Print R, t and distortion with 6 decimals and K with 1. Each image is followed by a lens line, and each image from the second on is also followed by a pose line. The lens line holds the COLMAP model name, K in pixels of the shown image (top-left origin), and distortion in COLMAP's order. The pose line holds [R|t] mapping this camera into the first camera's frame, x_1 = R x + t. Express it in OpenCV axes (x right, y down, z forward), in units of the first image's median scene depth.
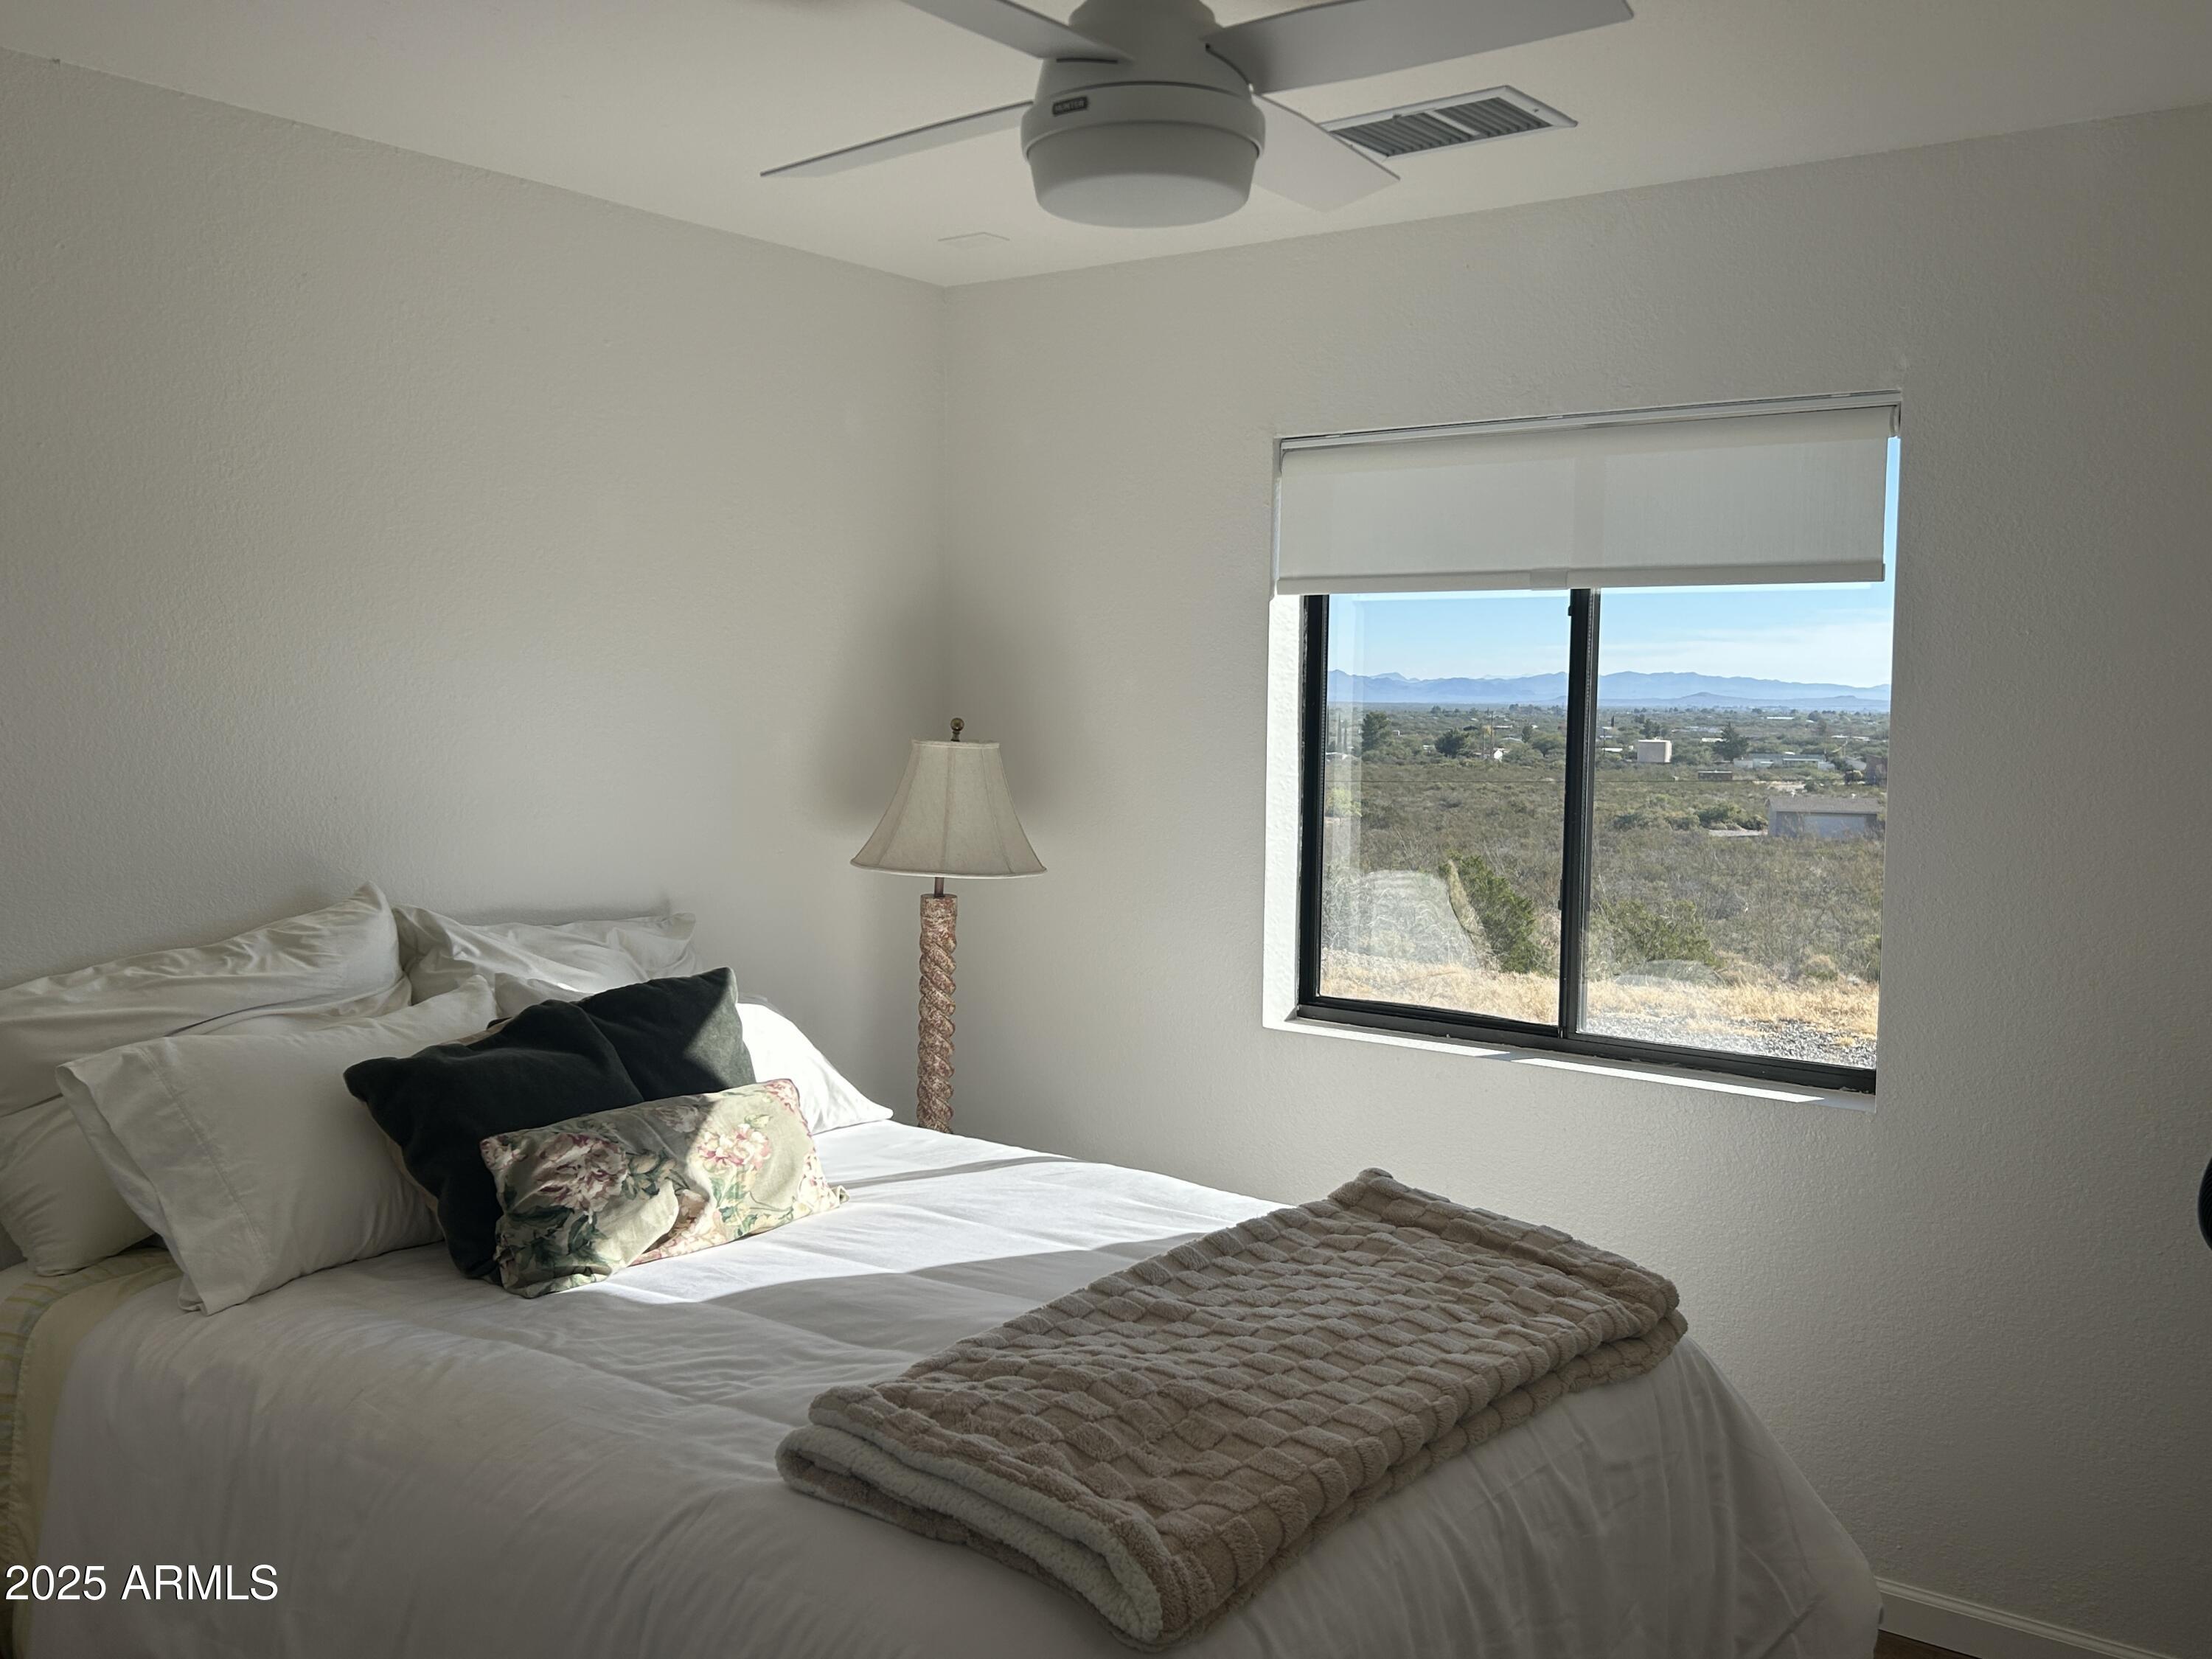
lens RADIAL K [[1949.1, 0, 1106.9], [0, 1949.1, 823.4], [0, 0, 1]] dist [0.072981, -0.096364]
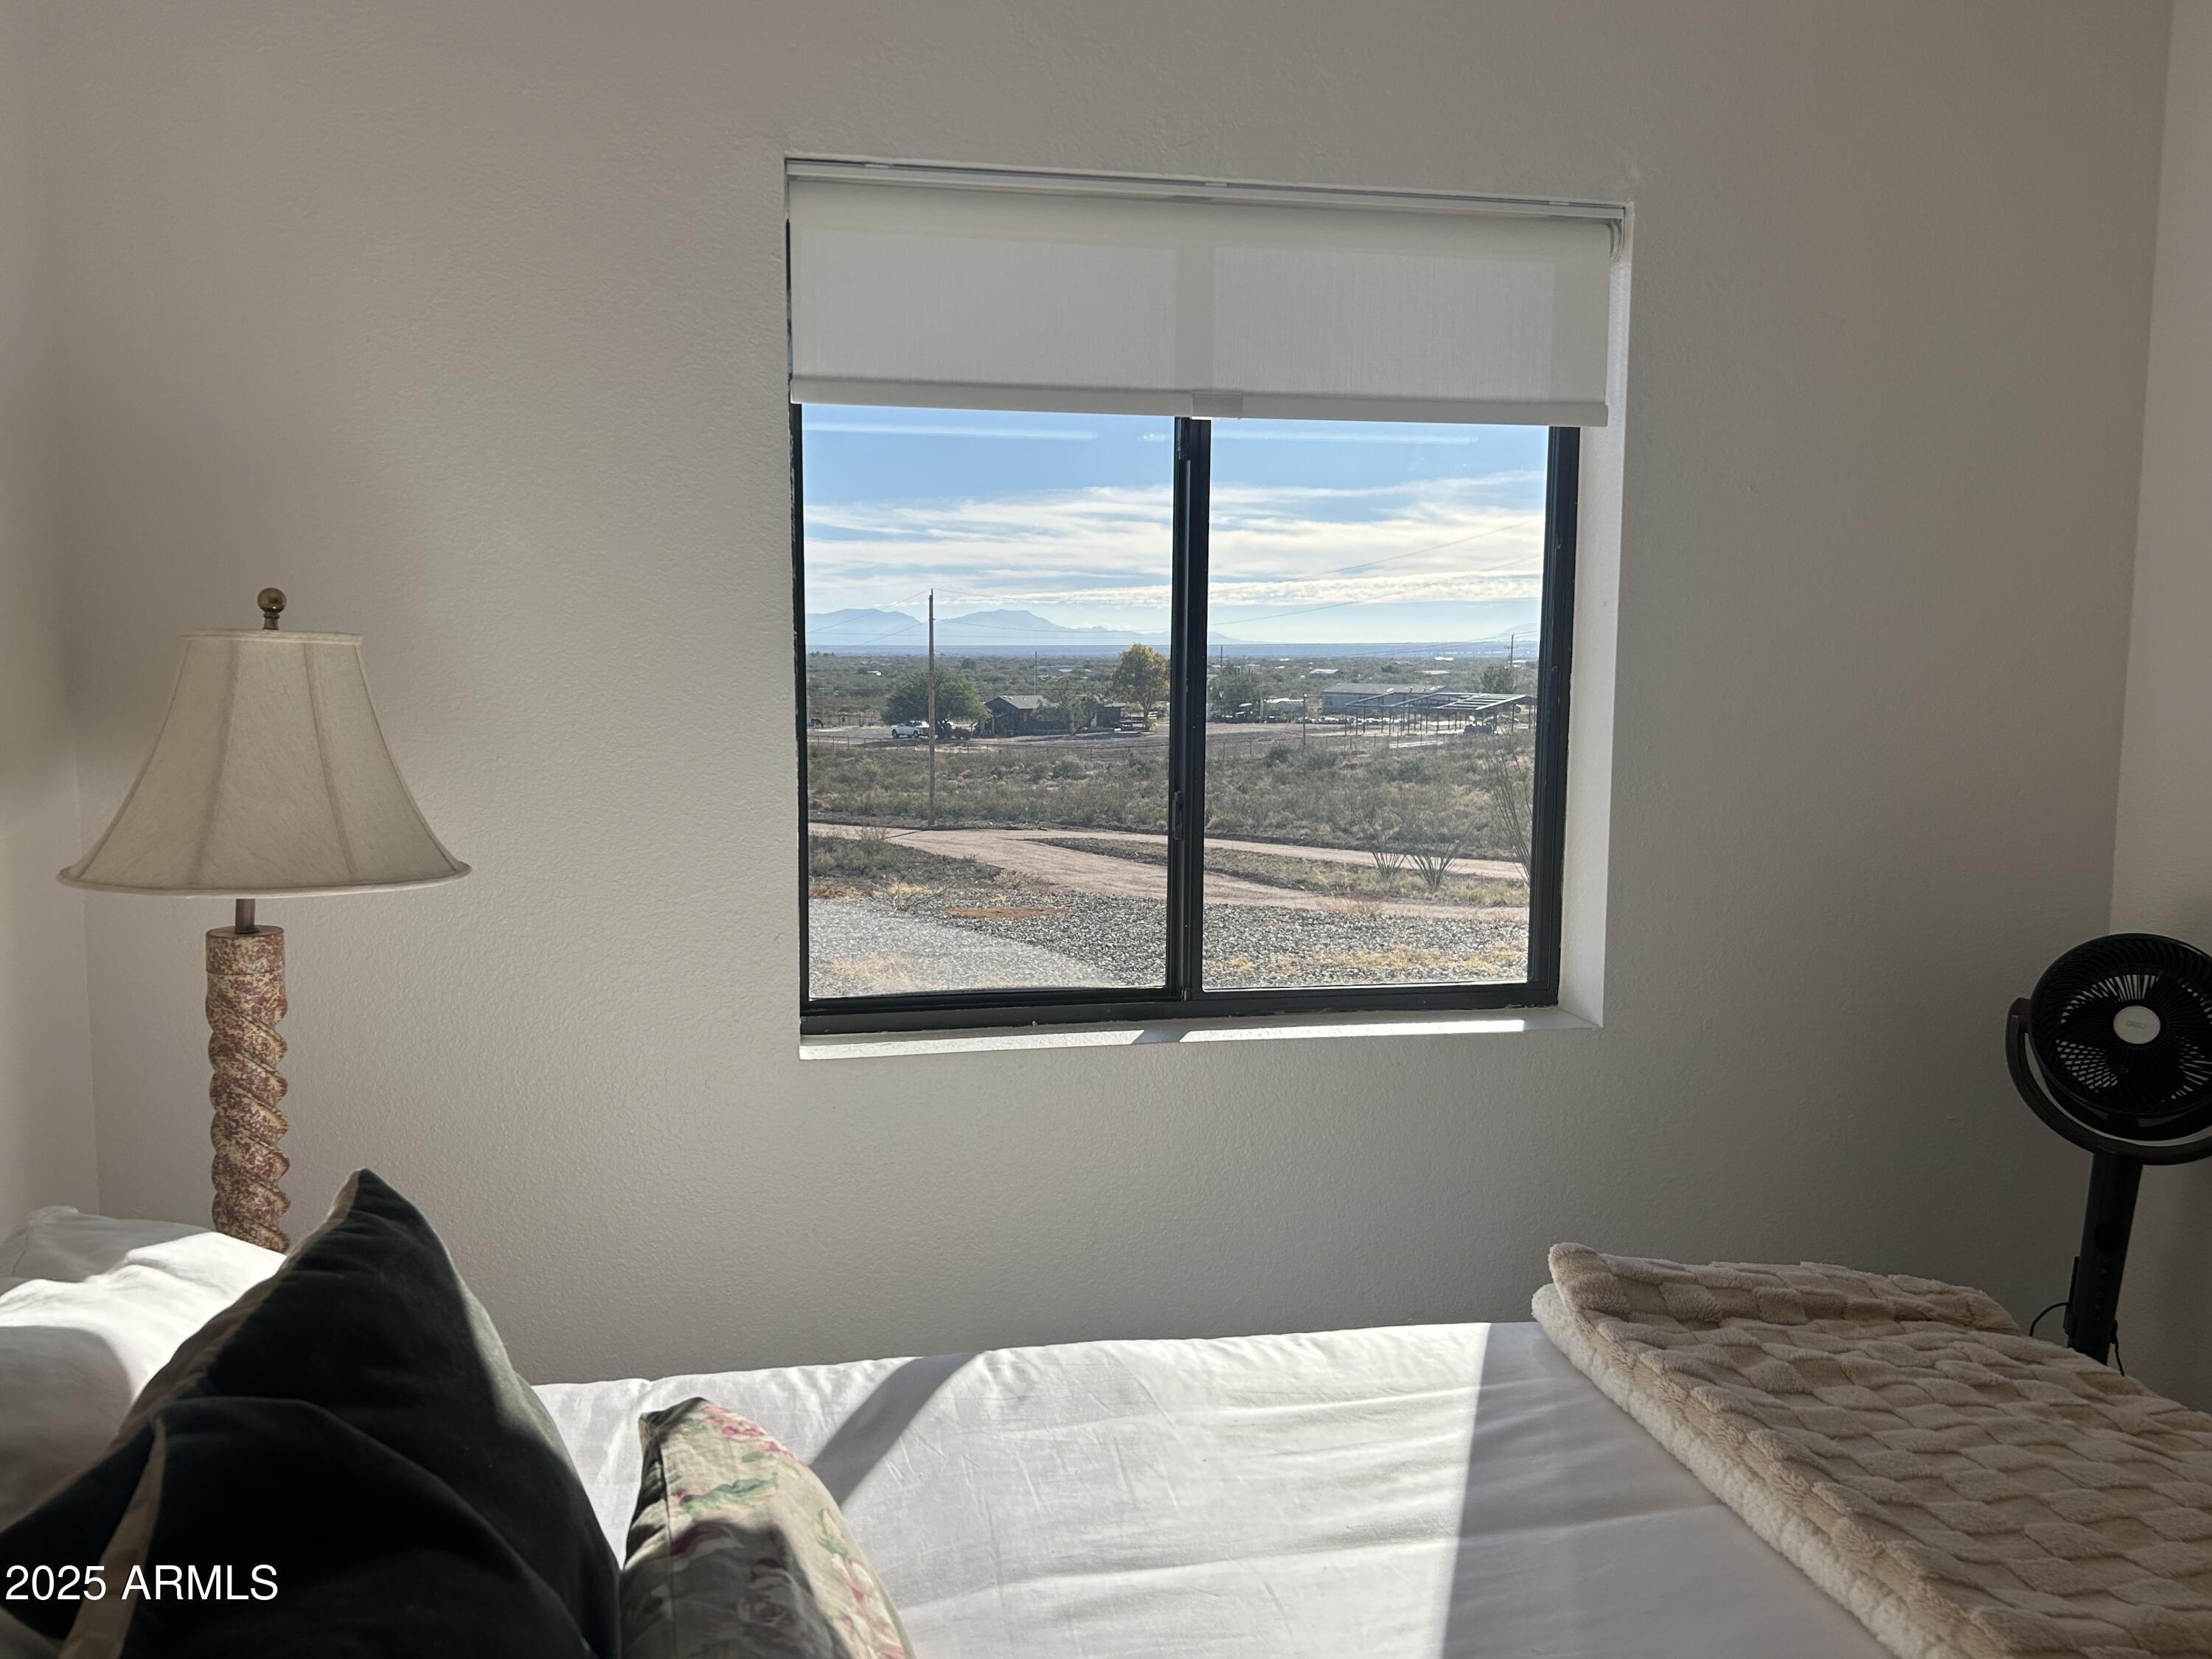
lens RADIAL K [[1742.9, 0, 1107.5], [0, 1742.9, 825.3], [0, 0, 1]] dist [0.055536, -0.052766]
pose [[0.664840, -0.088643, 0.741707, -0.401792], [0.057918, 0.996062, 0.067126, -0.013129], [-0.744737, -0.001670, 0.667356, 0.737170]]
